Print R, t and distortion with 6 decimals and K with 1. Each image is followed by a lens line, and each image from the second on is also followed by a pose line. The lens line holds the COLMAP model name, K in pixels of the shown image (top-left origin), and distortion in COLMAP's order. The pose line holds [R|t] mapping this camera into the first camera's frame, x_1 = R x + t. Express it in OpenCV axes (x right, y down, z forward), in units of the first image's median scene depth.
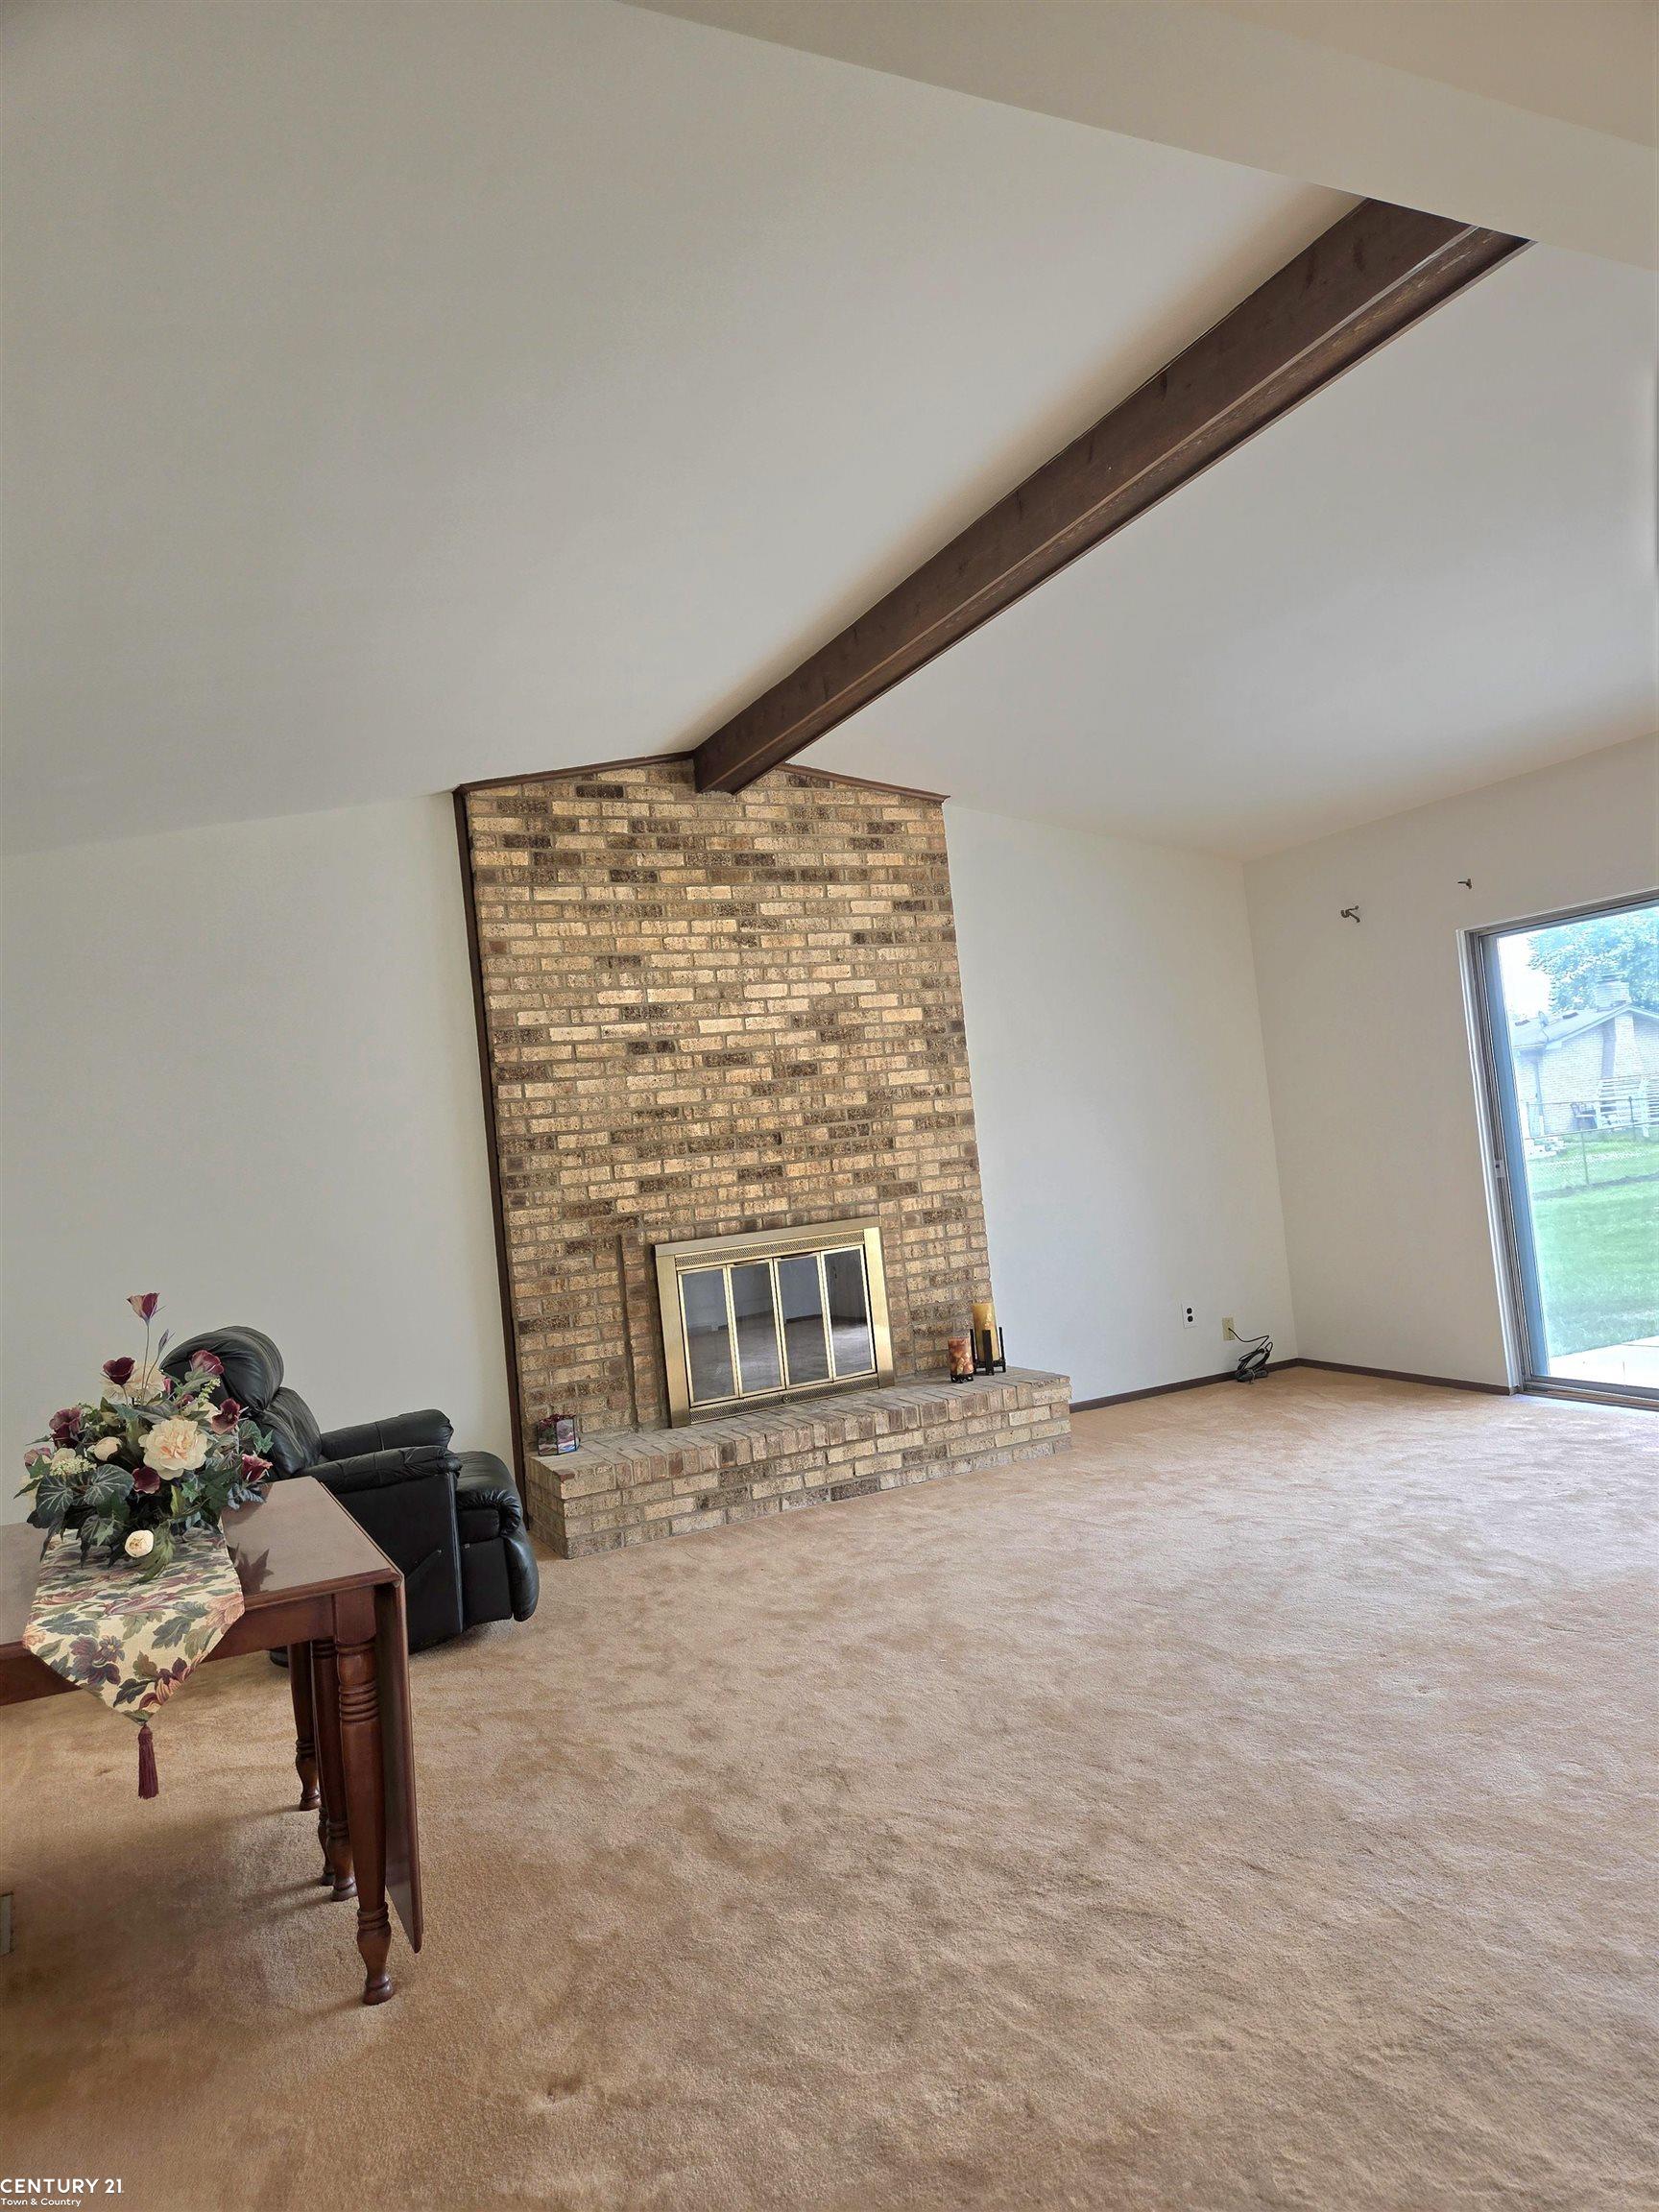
lens RADIAL K [[1493.3, 0, 854.2], [0, 1493.3, 1133.3], [0, 0, 1]] dist [0.089542, -0.097793]
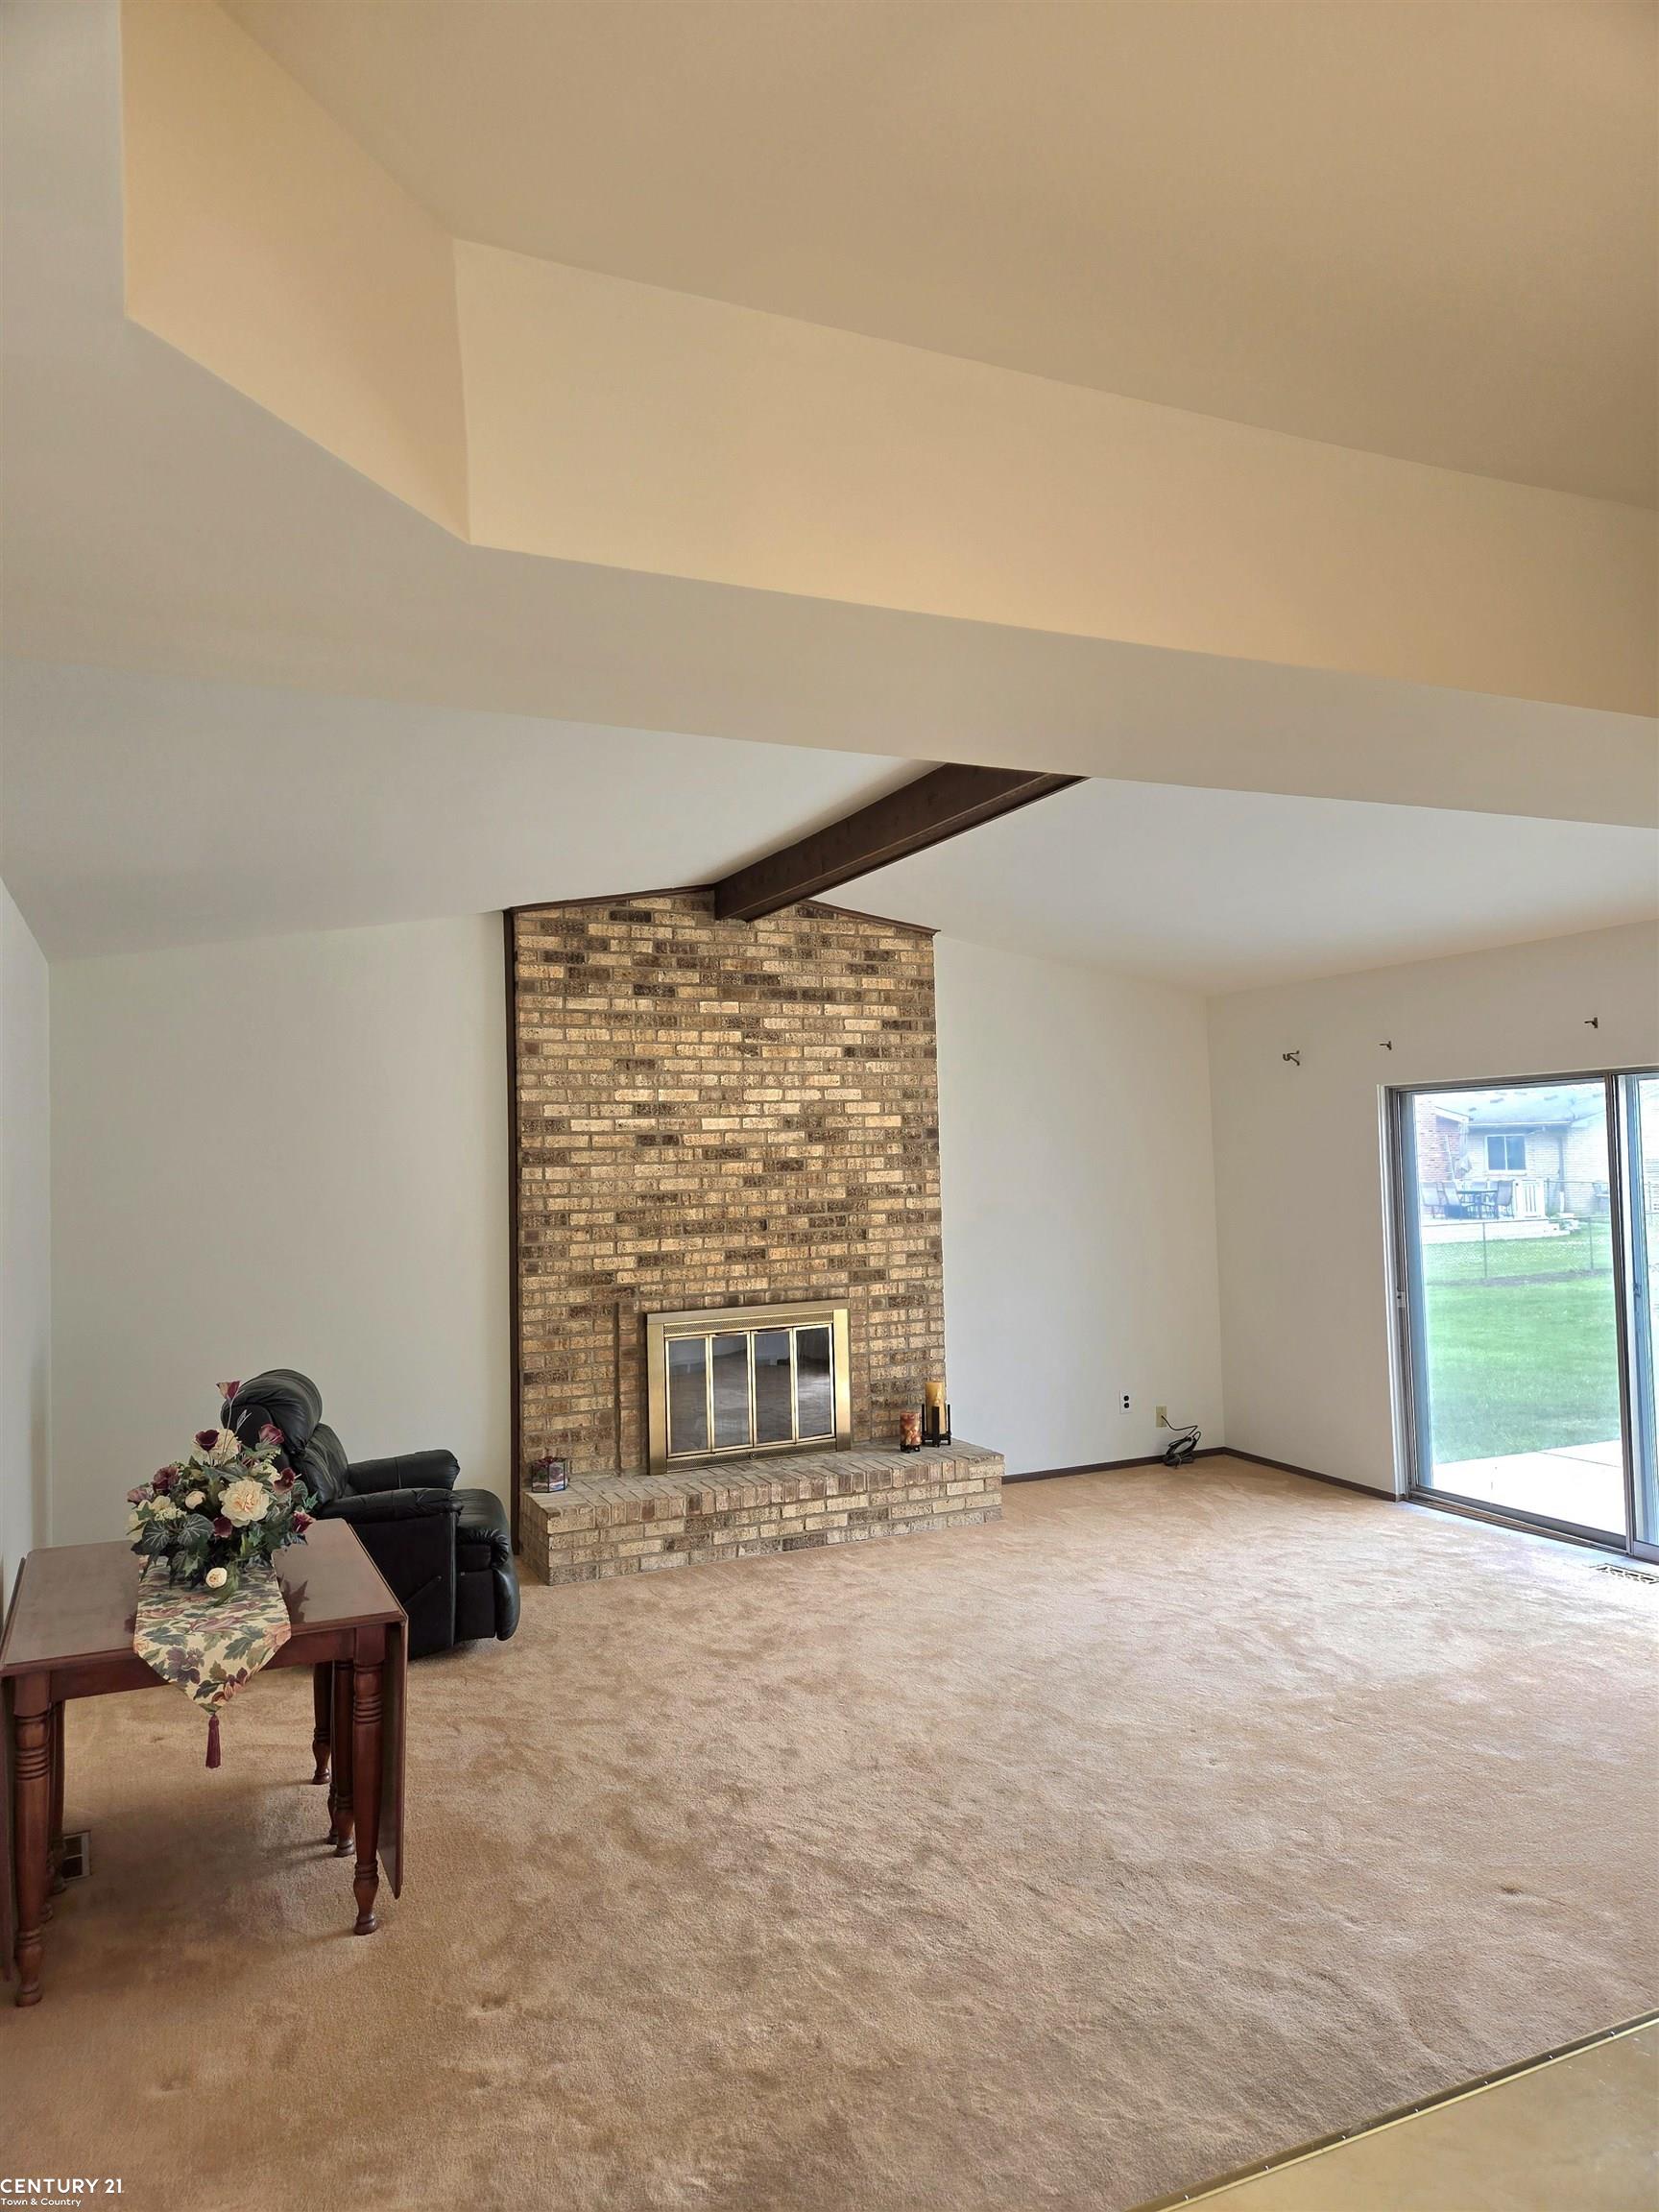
lens RADIAL K [[1569.3, 0, 873.4], [0, 1569.3, 1103.1], [0, 0, 1]] dist [0.097798, -0.113788]
pose [[0.996943, 0.073817, -0.025598, 0.059644], [-0.073963, 0.997250, -0.004789, -0.095379], [0.025174, 0.006668, 0.999661, -0.207683]]
